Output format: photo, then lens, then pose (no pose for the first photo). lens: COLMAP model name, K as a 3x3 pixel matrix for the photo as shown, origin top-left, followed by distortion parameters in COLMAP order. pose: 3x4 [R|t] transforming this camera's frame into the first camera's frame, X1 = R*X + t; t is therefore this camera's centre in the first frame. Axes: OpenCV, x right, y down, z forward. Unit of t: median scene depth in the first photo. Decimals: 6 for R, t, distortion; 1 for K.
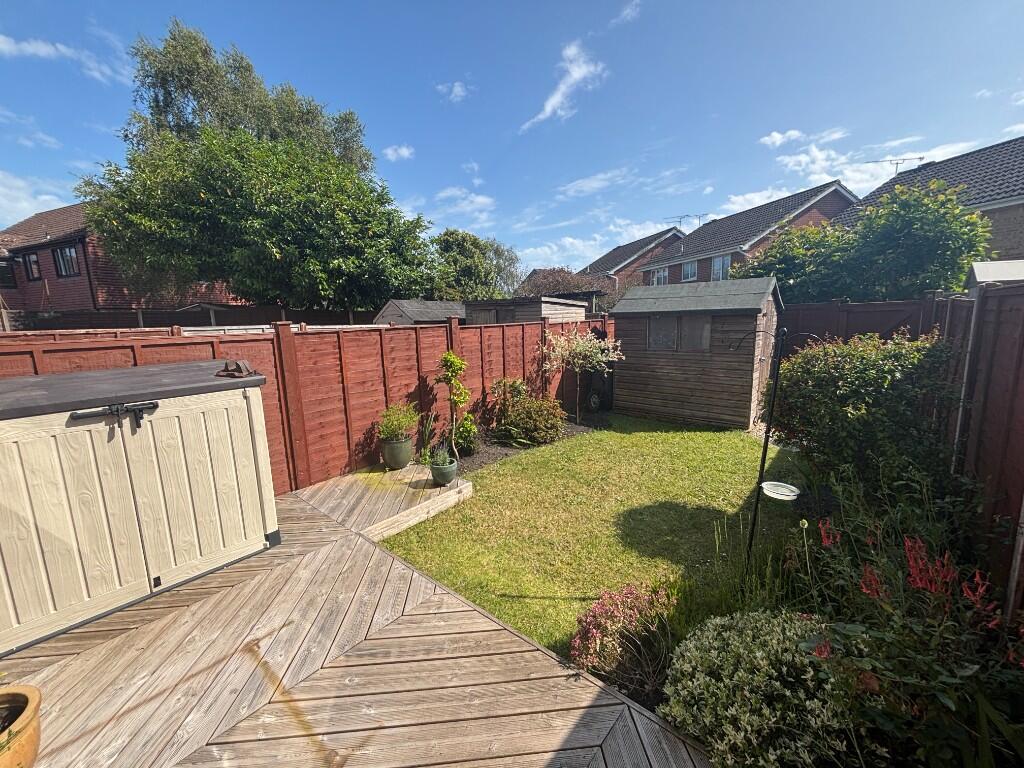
lens RADIAL K [[412.0, 0, 512.0], [0, 412.0, 384.0], [0, 0, 1]] dist [-0.000892, 0.000206]
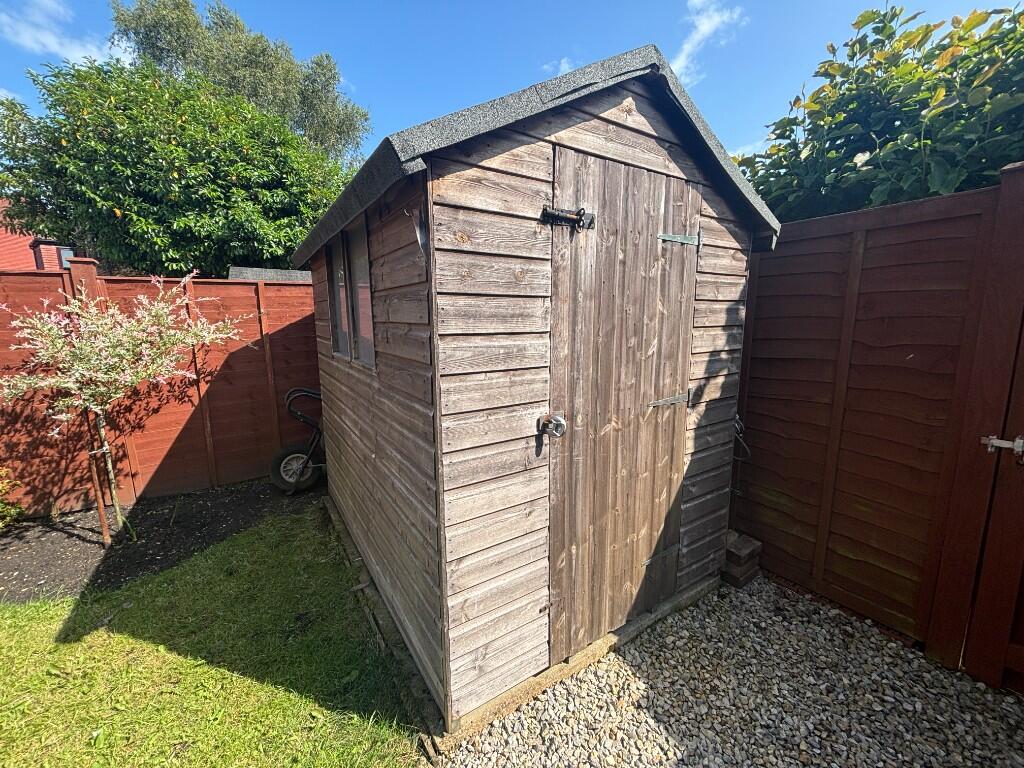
lens RADIAL K [[417.7, 0, 512.0], [0, 417.7, 384.0], [0, 0, 1]] dist [0.007446, -0.000028]
pose [[0.959951, 0.065866, -0.272315, 0.060404], [-0.065814, 0.997788, 0.009337, -0.007627], [0.272328, 0.008959, 0.962163, 0.072429]]
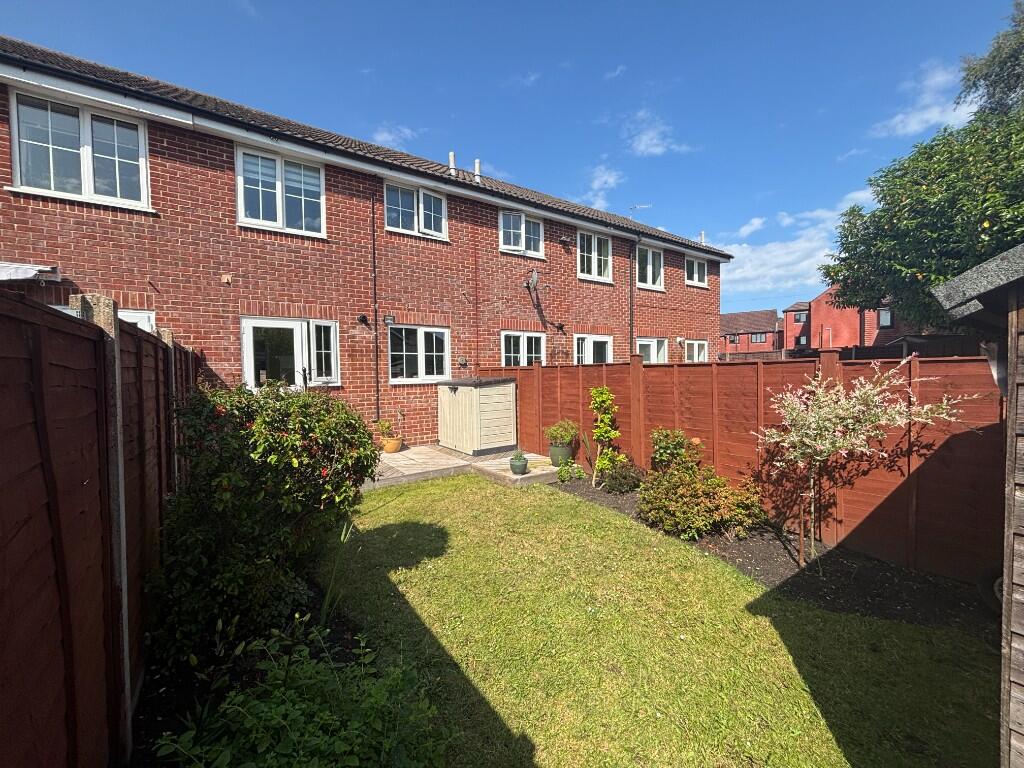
lens RADIAL K [[416.3, 0, 512.0], [0, 416.3, 384.0], [0, 0, 1]] dist [-0.000134, 0.013511]
pose [[-0.242603, 0.060908, -0.968212, 0.070698], [-0.142101, 0.985031, 0.097573, -0.011614], [0.959662, 0.161255, -0.230317, 0.074410]]
